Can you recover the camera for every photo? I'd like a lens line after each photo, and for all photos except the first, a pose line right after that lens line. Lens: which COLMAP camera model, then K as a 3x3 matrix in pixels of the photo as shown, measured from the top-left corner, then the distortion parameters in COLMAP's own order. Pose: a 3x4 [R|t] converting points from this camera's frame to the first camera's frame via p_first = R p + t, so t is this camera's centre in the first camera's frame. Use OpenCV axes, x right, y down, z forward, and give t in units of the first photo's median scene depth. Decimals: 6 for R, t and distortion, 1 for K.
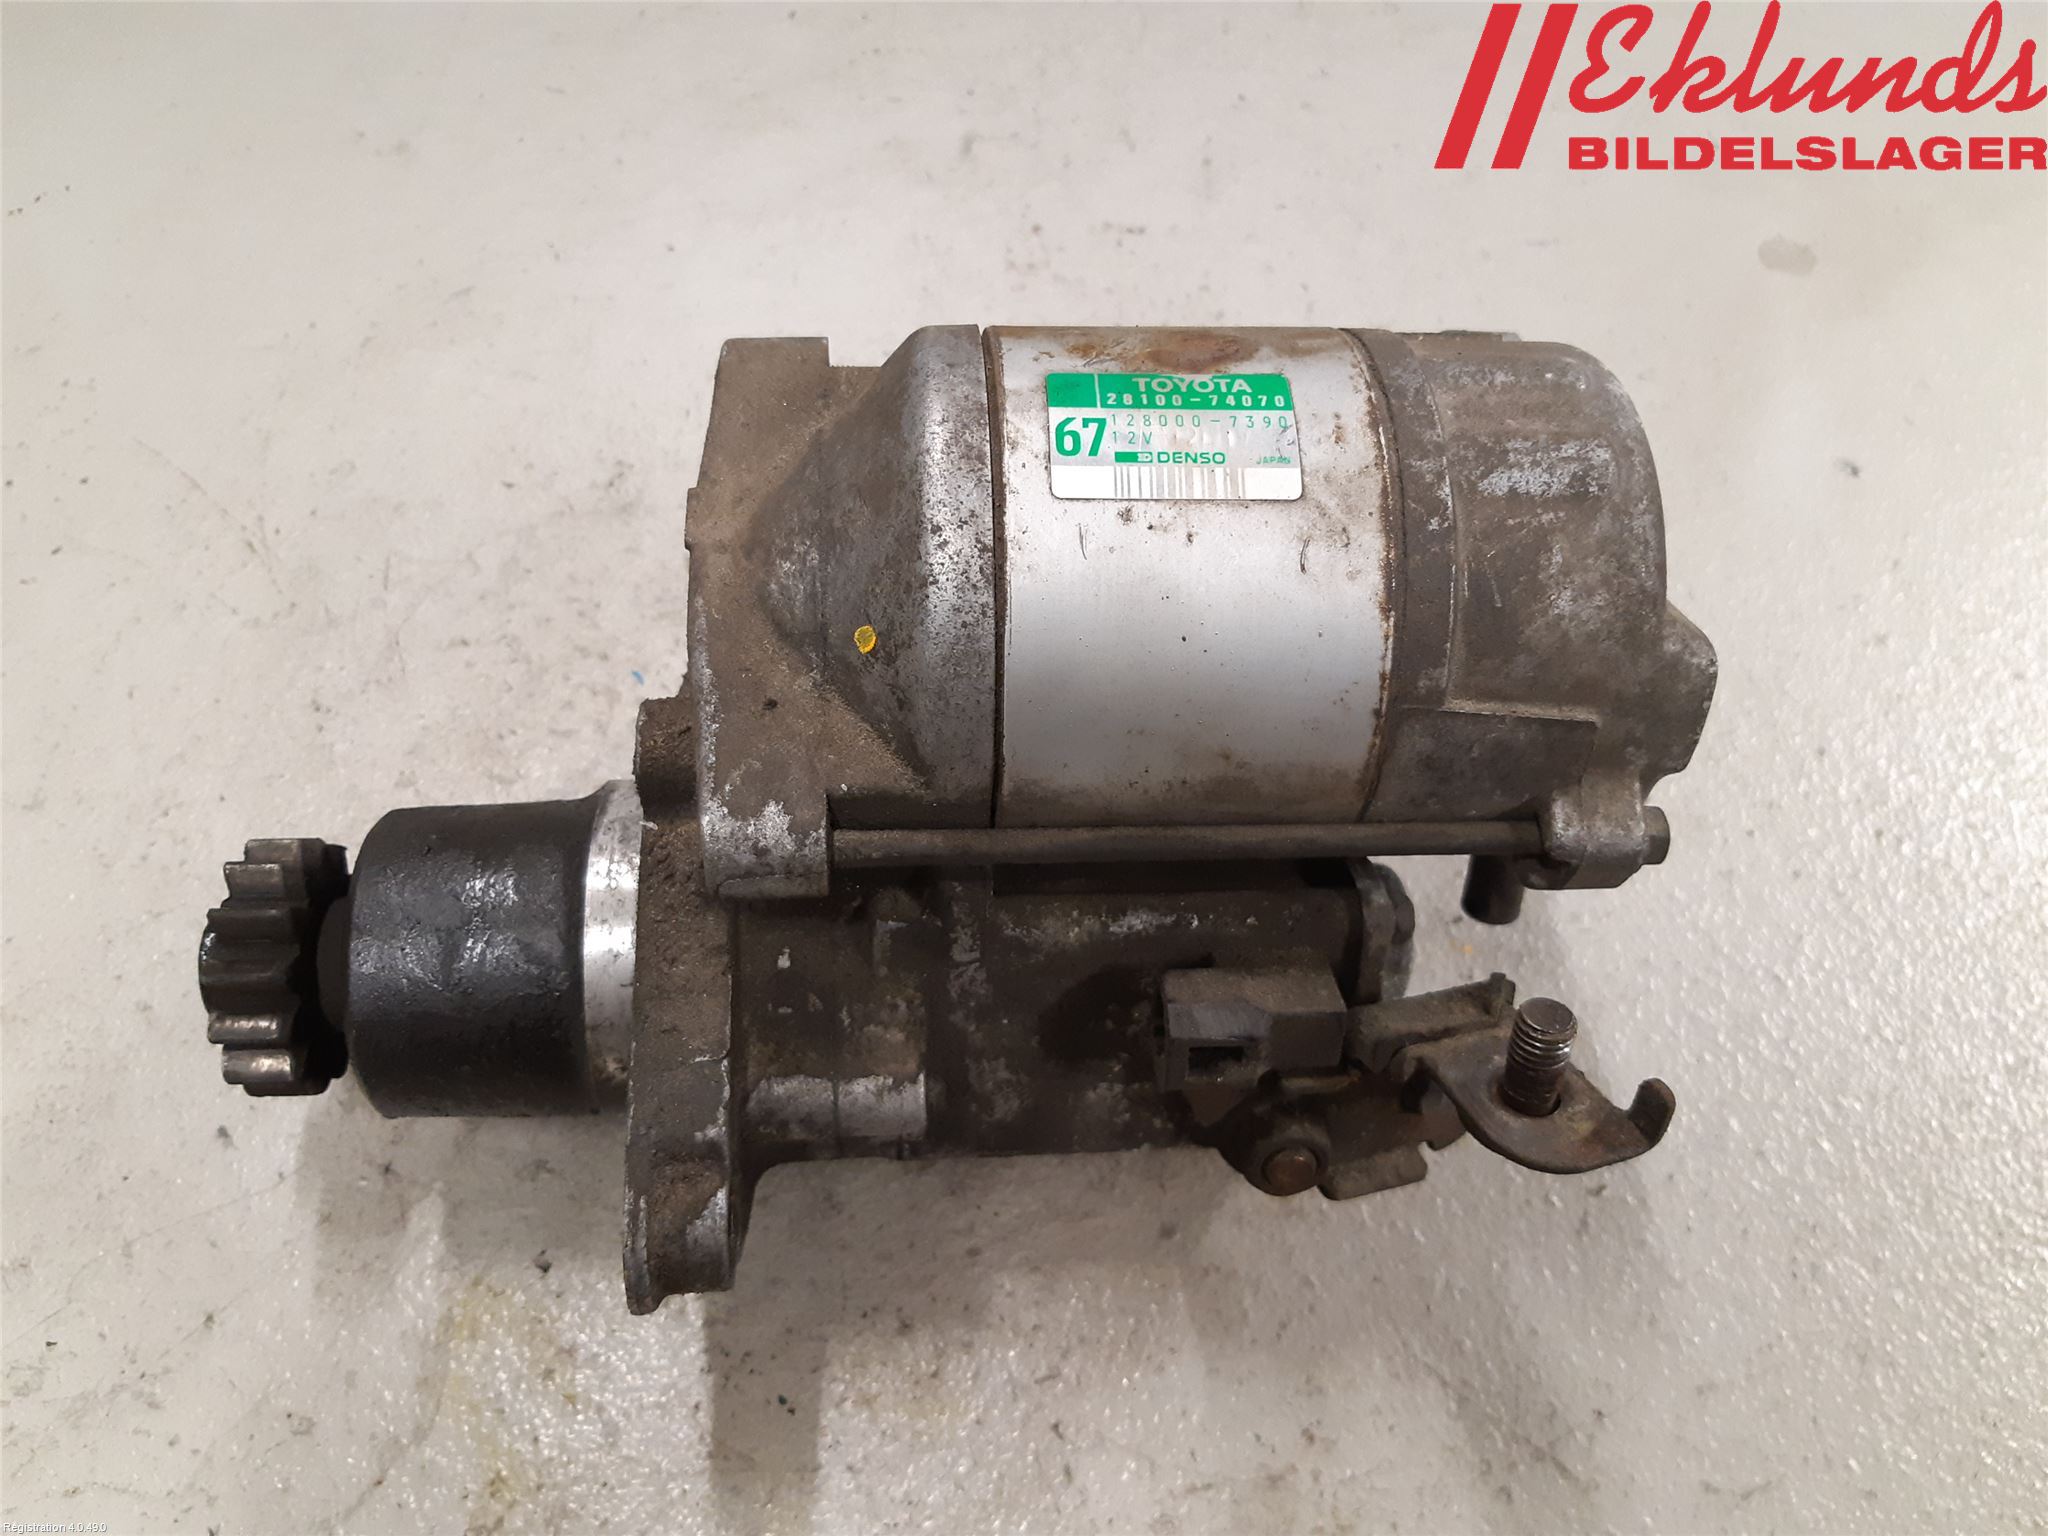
lens RADIAL K [[1642.8, 0, 1024.0], [0, 1642.8, 768.0], [0, 0, 1]] dist [0.046652, -0.131987]
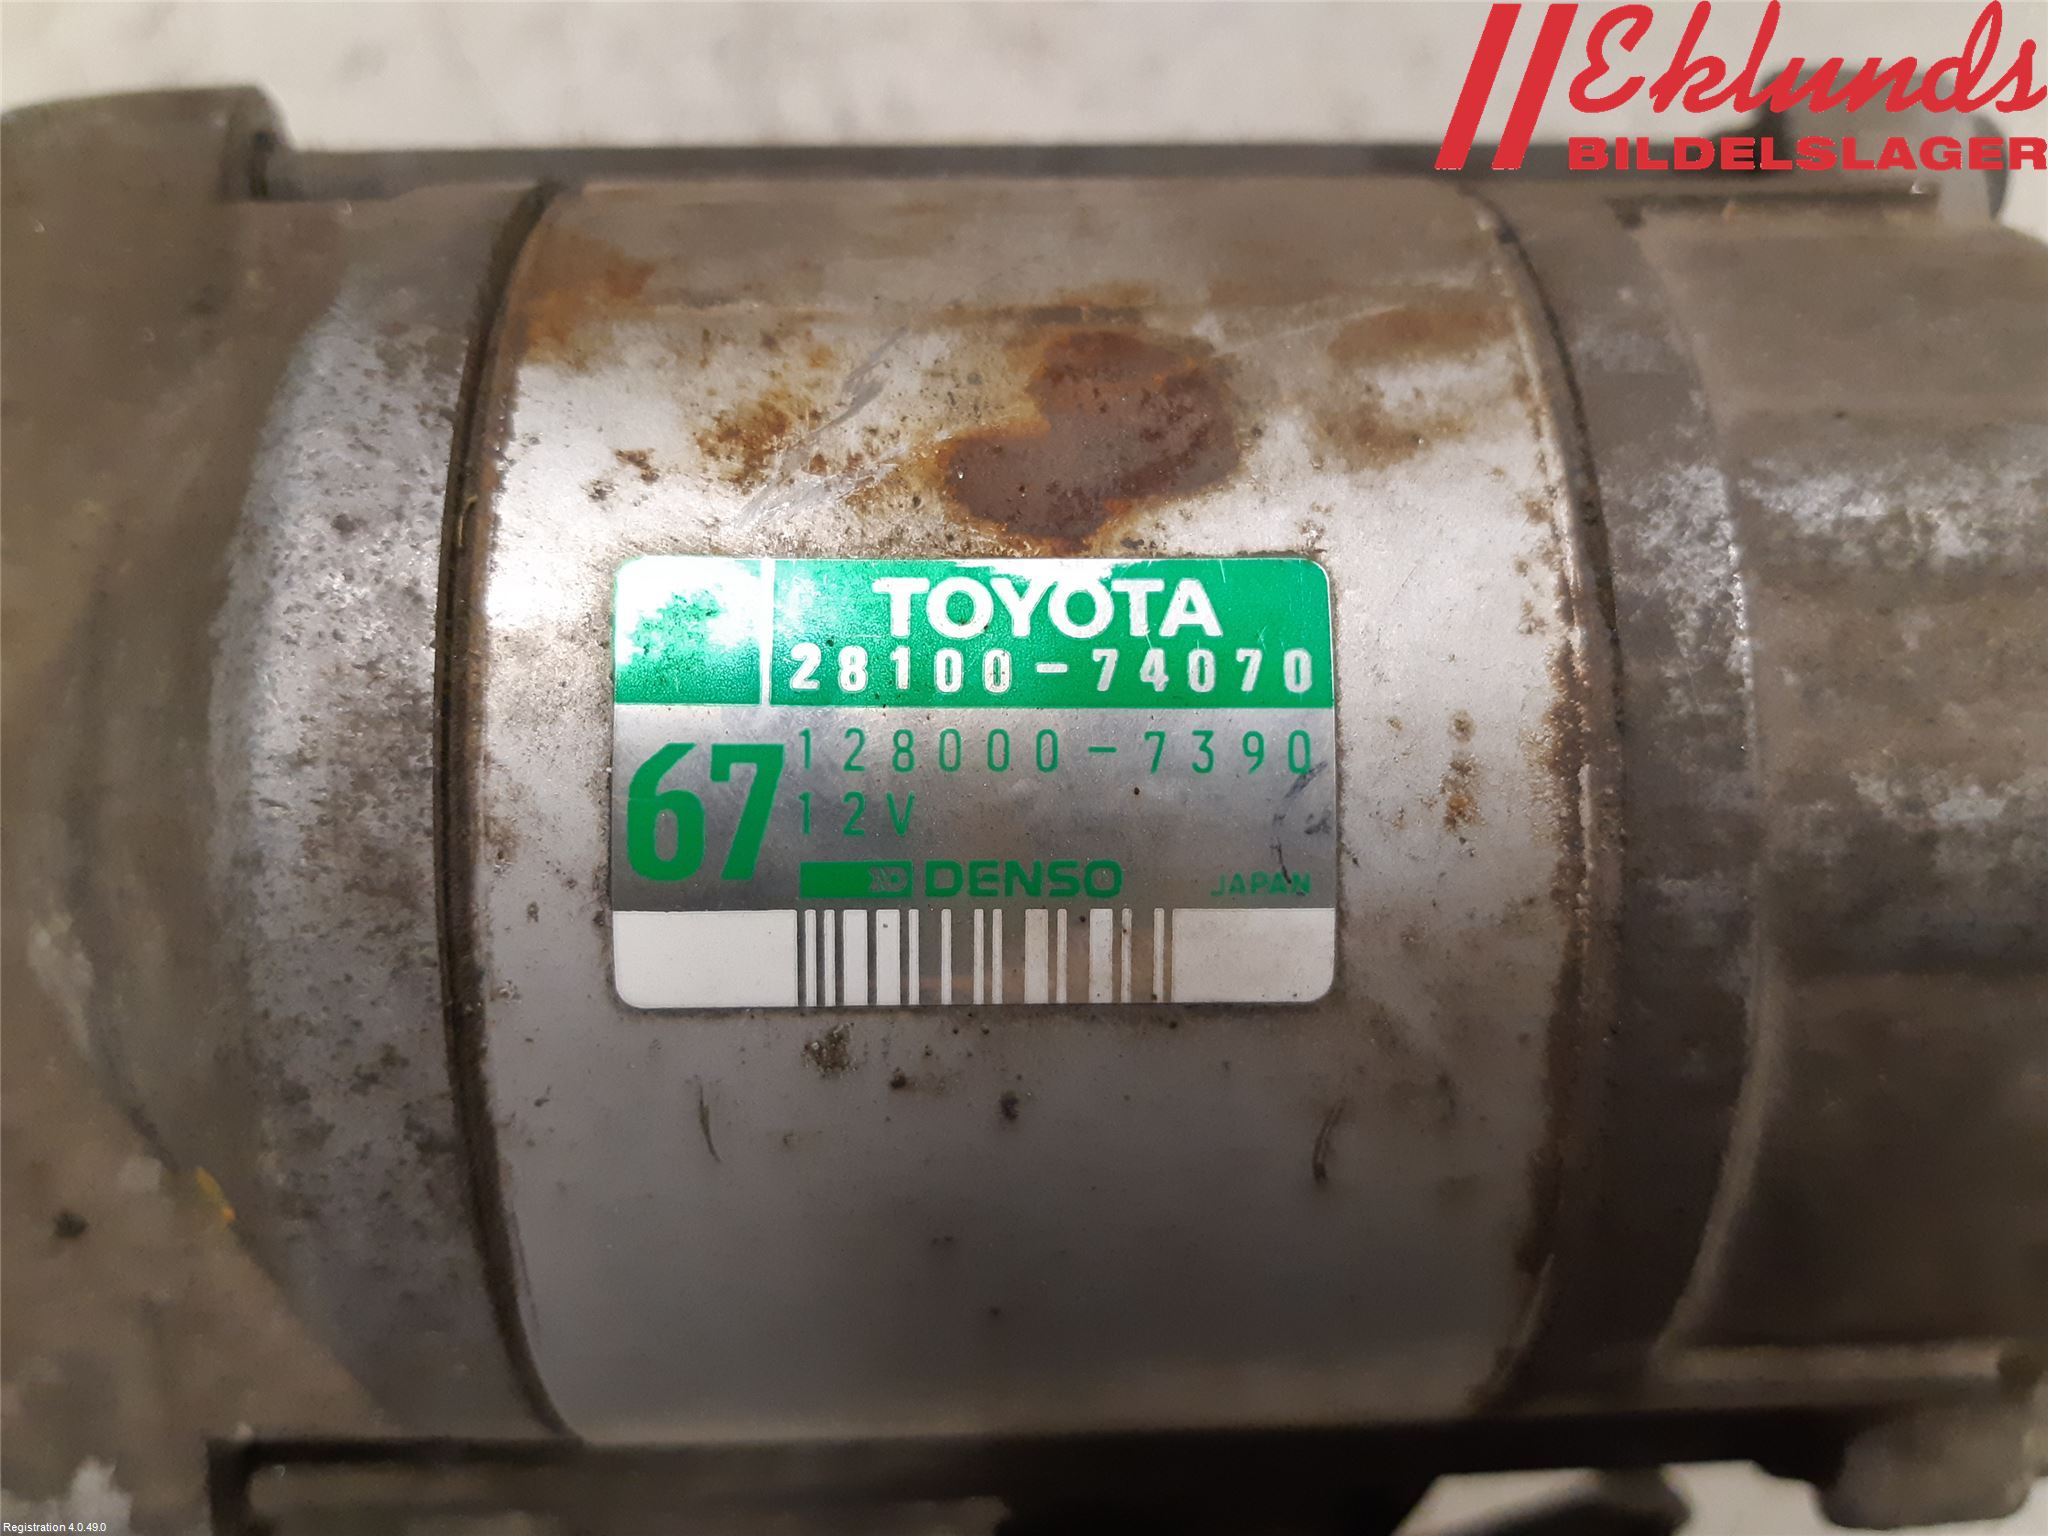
lens RADIAL K [[1826.9, 0, 1024.0], [0, 1826.9, 768.0], [0, 0, 1]] dist [0.012002, -0.086232]
pose [[0.999234, 0.029917, -0.025239, 0.109330], [-0.016853, 0.910833, 0.412431, -0.363234], [0.035327, -0.411690, 0.910639, 0.650795]]
